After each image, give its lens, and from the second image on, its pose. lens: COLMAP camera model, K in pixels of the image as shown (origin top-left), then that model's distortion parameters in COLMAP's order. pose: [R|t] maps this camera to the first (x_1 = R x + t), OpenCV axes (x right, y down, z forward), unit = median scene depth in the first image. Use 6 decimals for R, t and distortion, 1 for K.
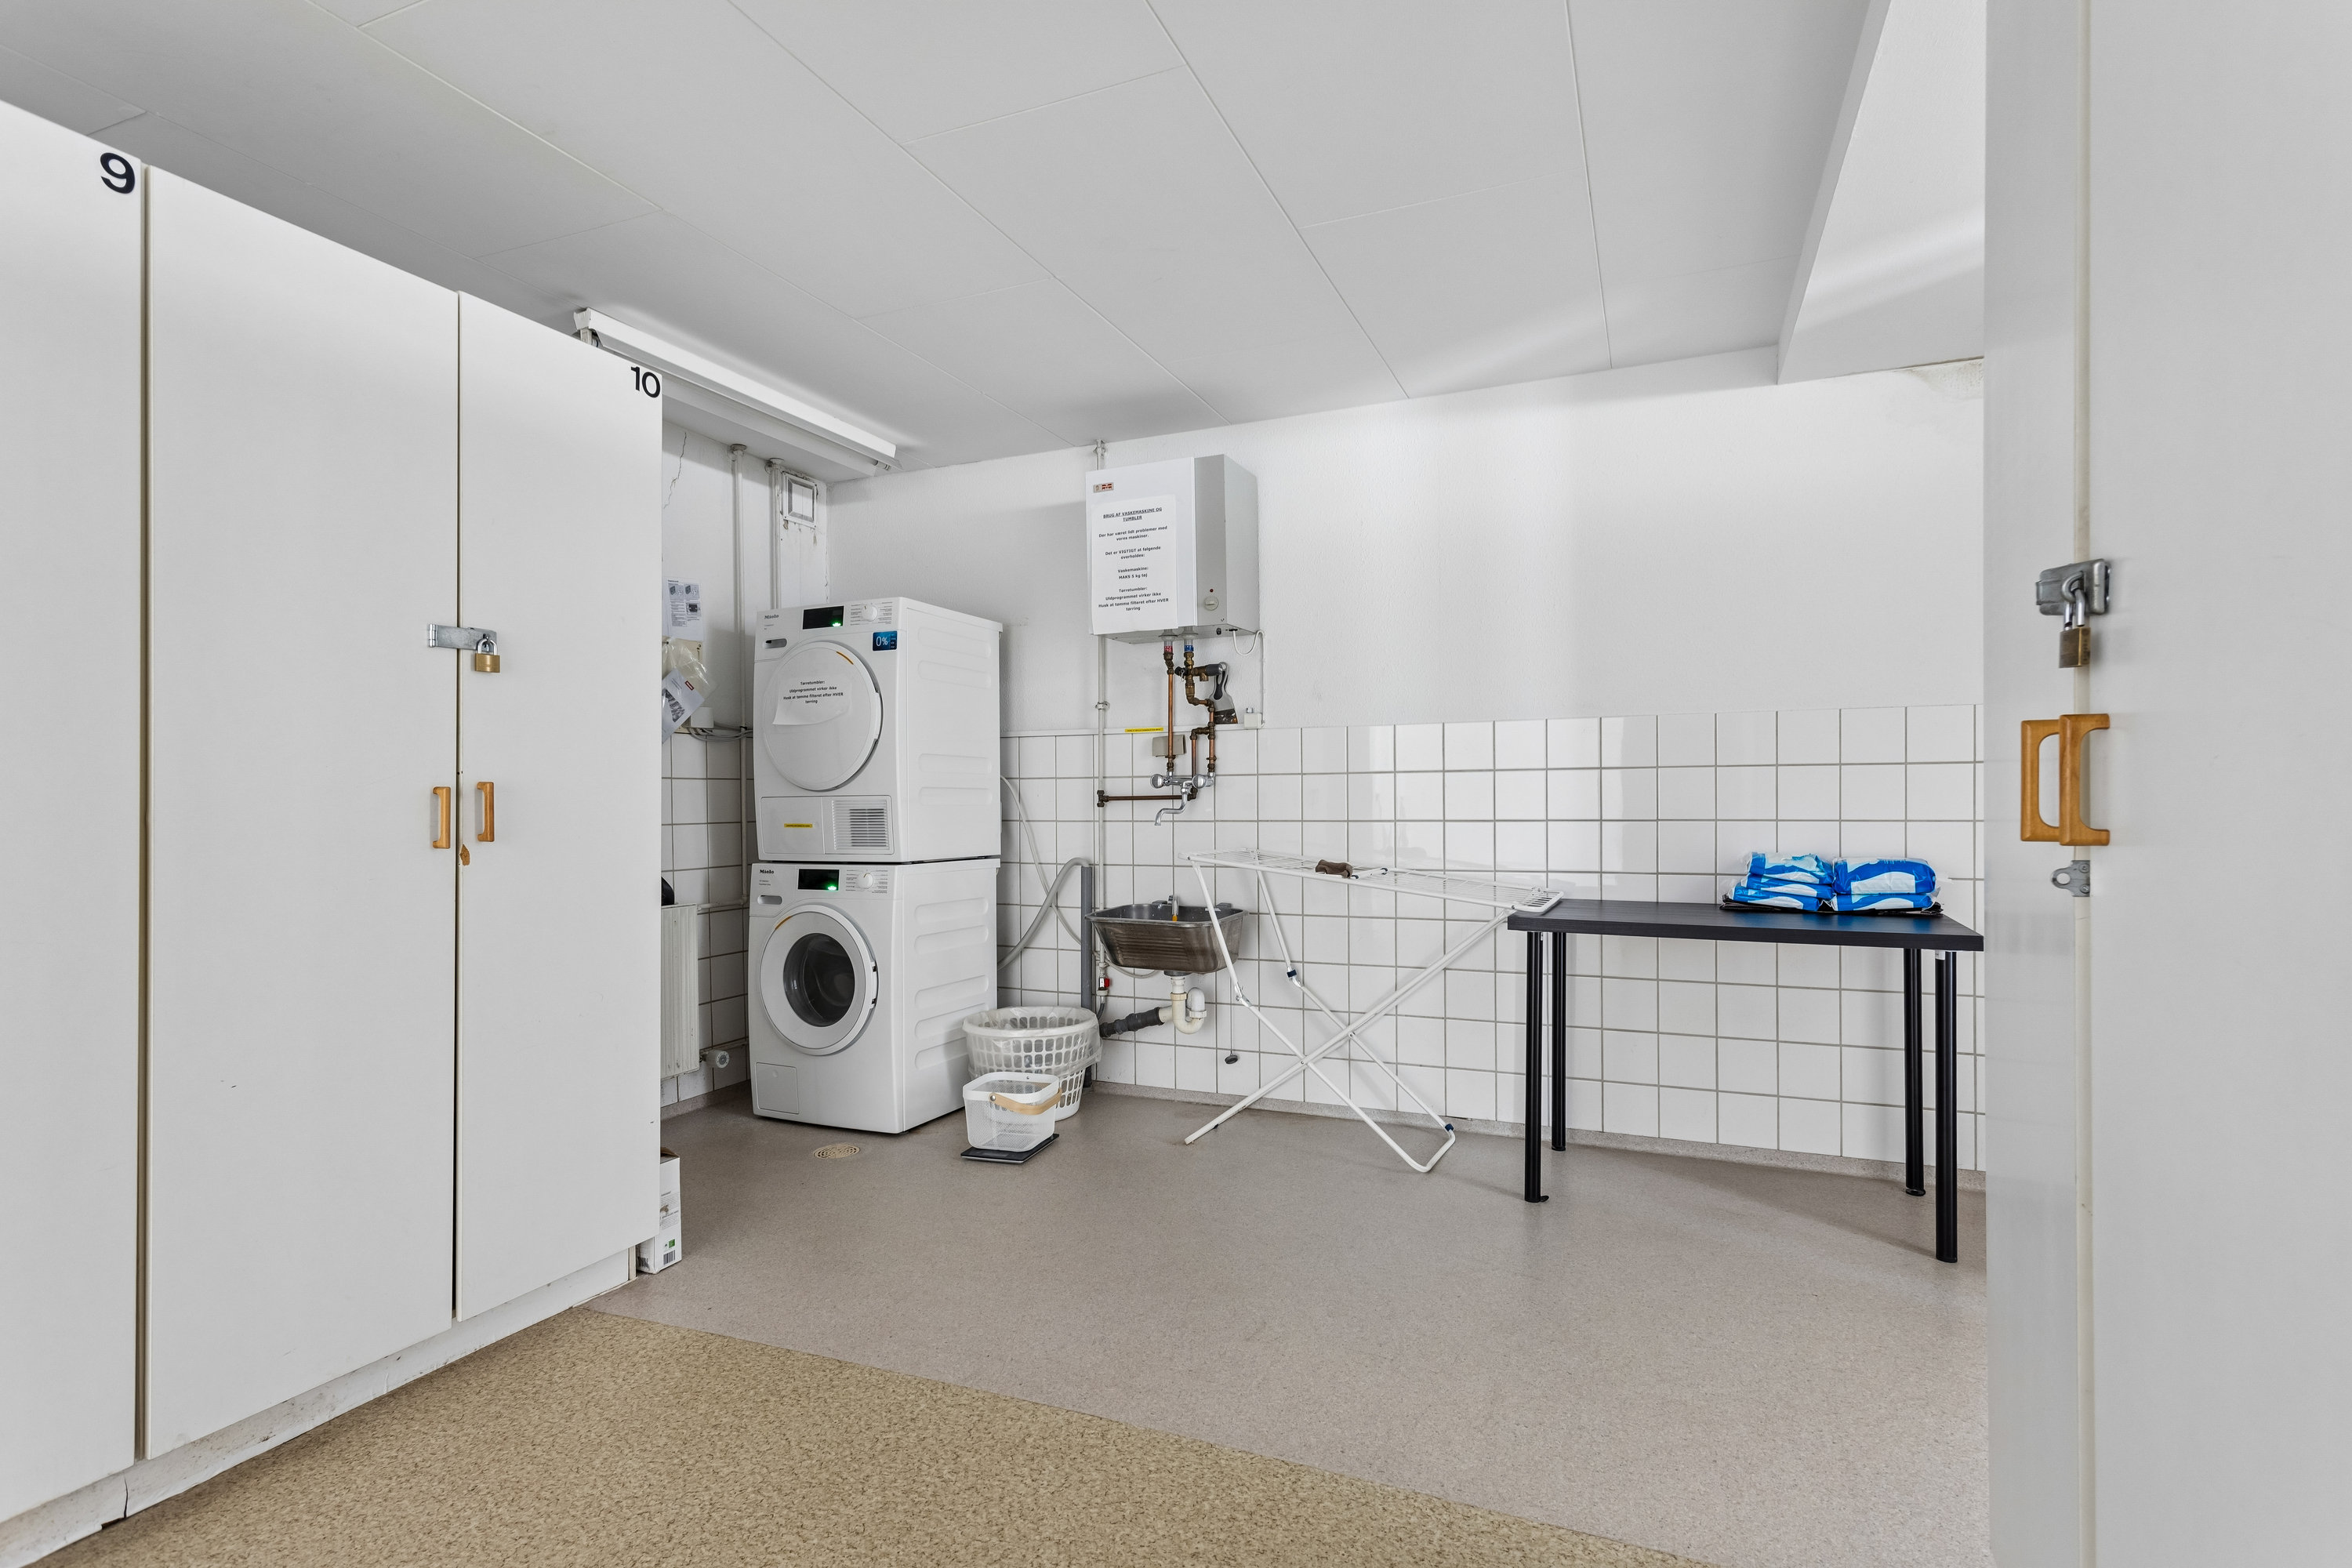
lens RADIAL K [[1136.6, 0, 1175.3], [0, 1136.6, 799.1], [0, 0, 1]] dist [0.011413, 0.001043]
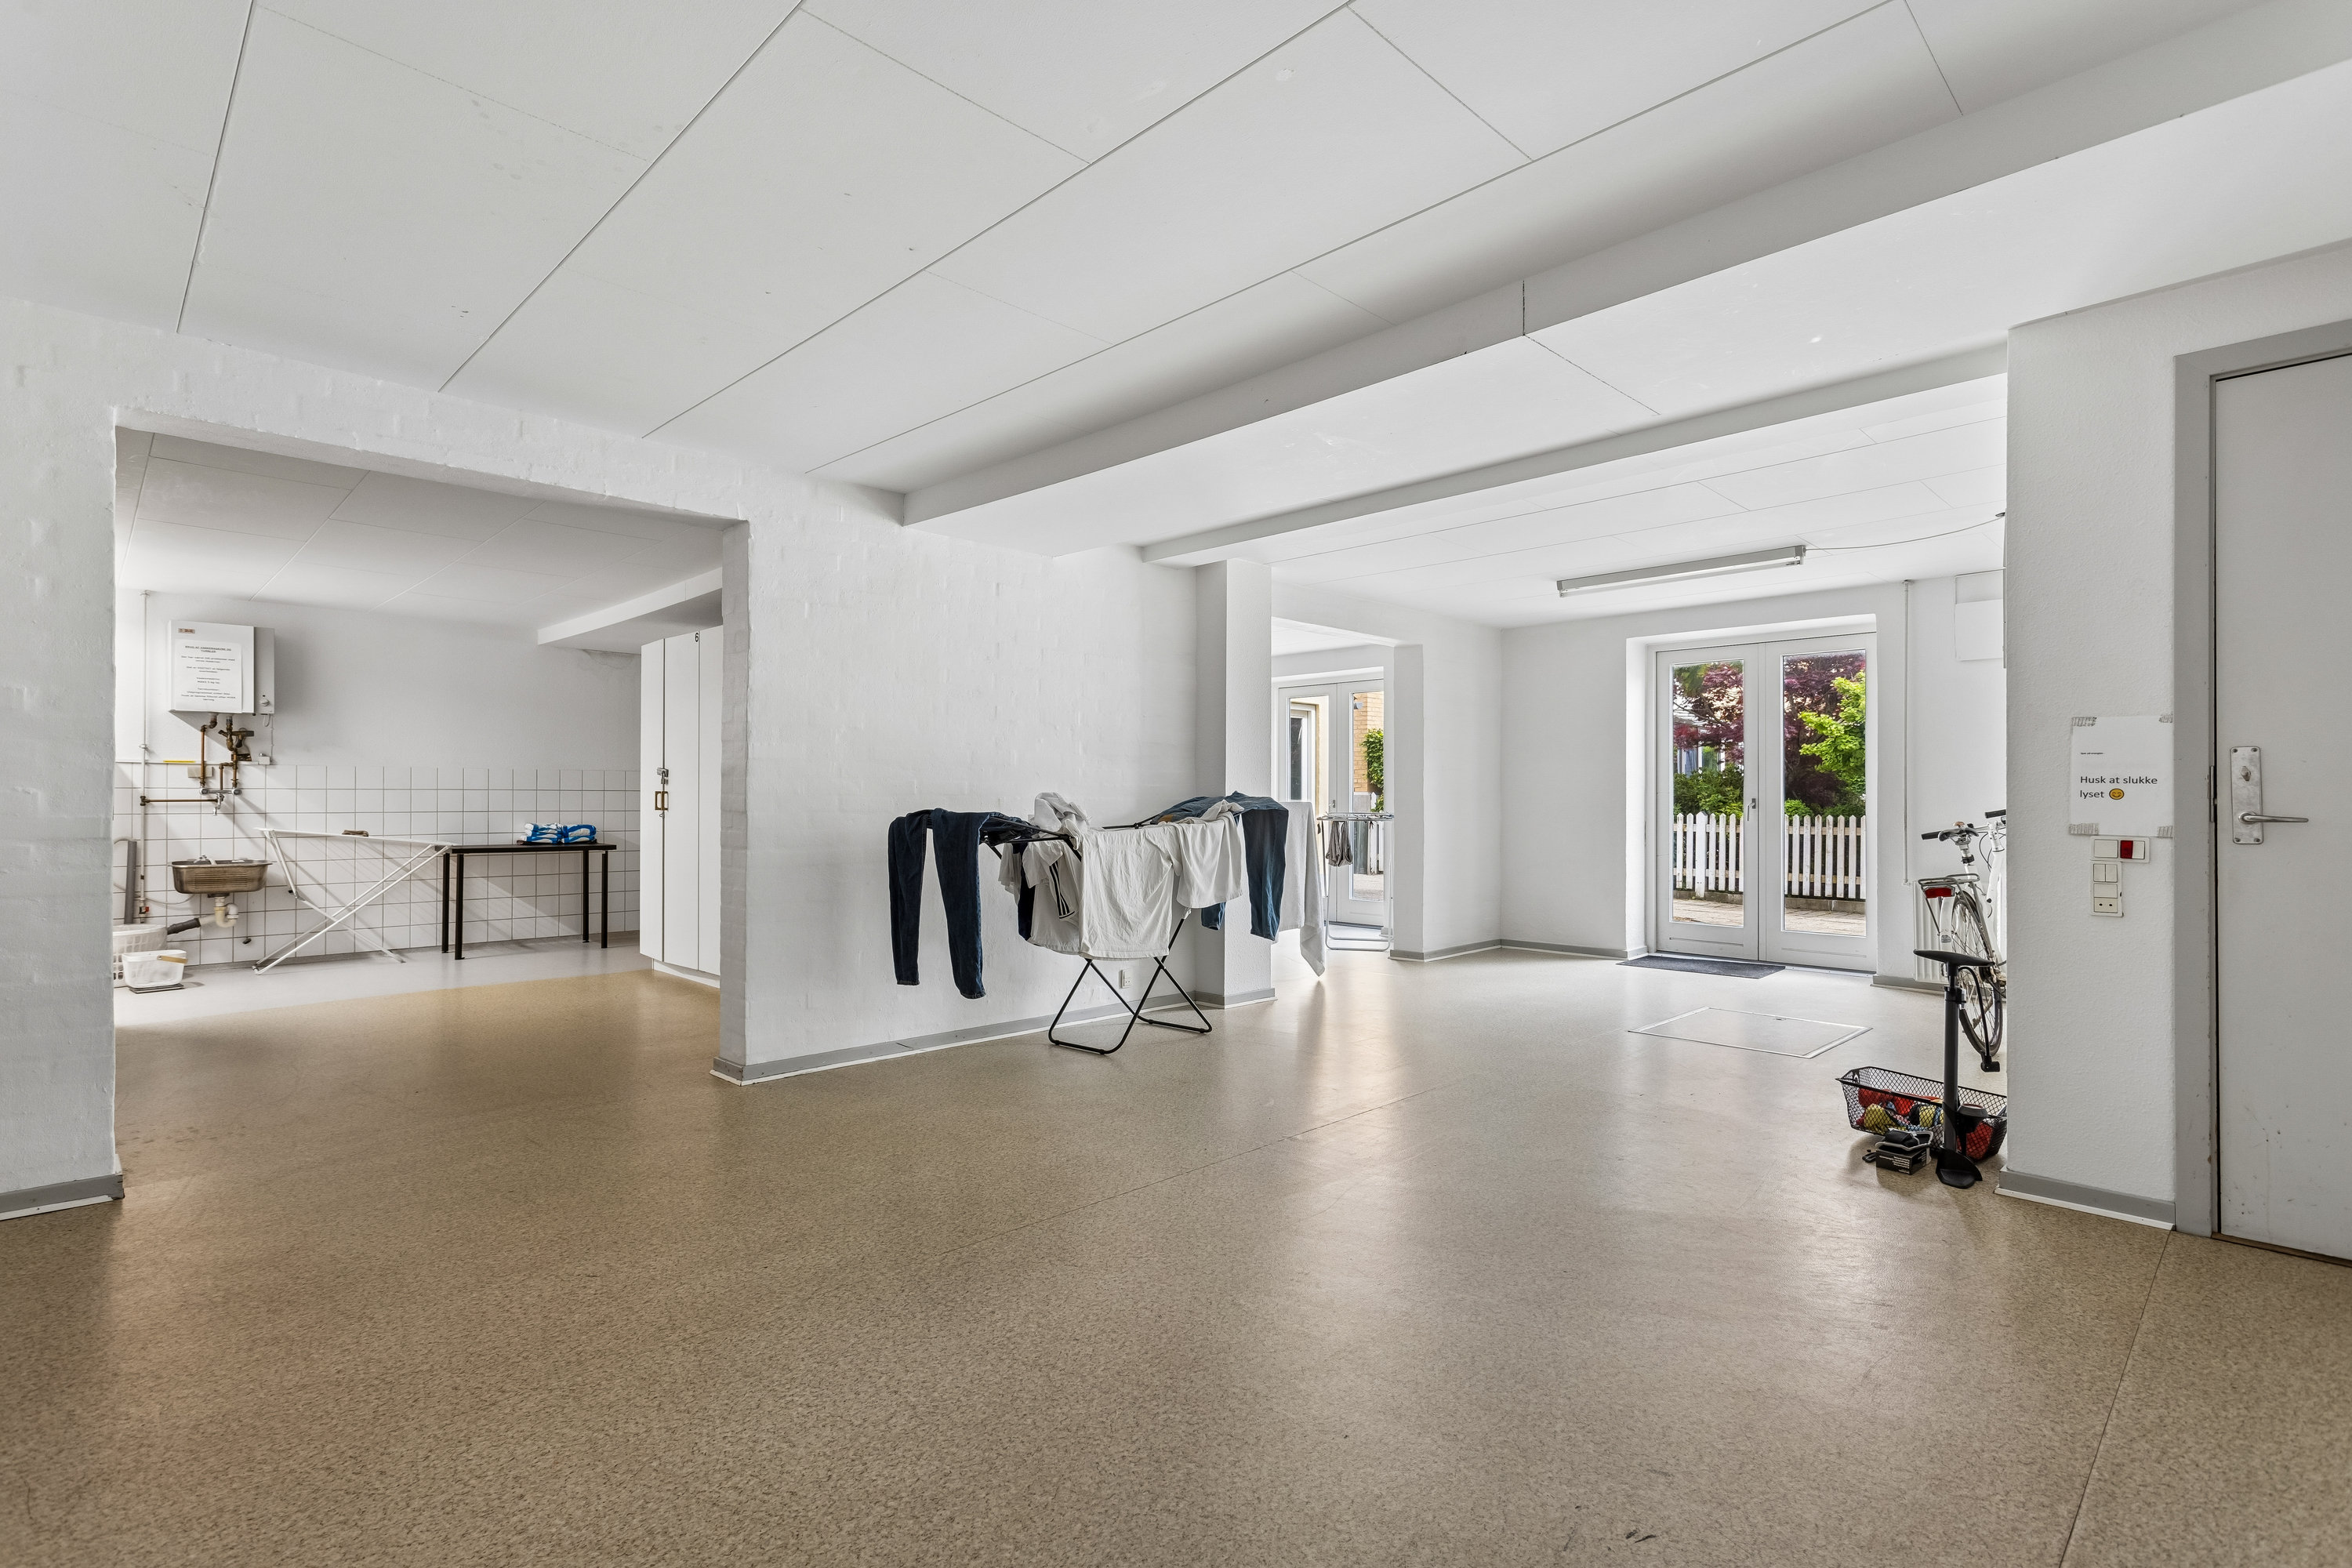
lens RADIAL K [[1118.8, 0, 1177.4], [0, 1118.8, 797.0], [0, 0, 1]] dist [0.000707, -0.000075]
pose [[0.378668, 0.008722, 0.925491, -1.130343], [-0.004090, 0.999962, -0.007750, -0.000576], [-0.925524, -0.000850, 0.378689, -1.164748]]
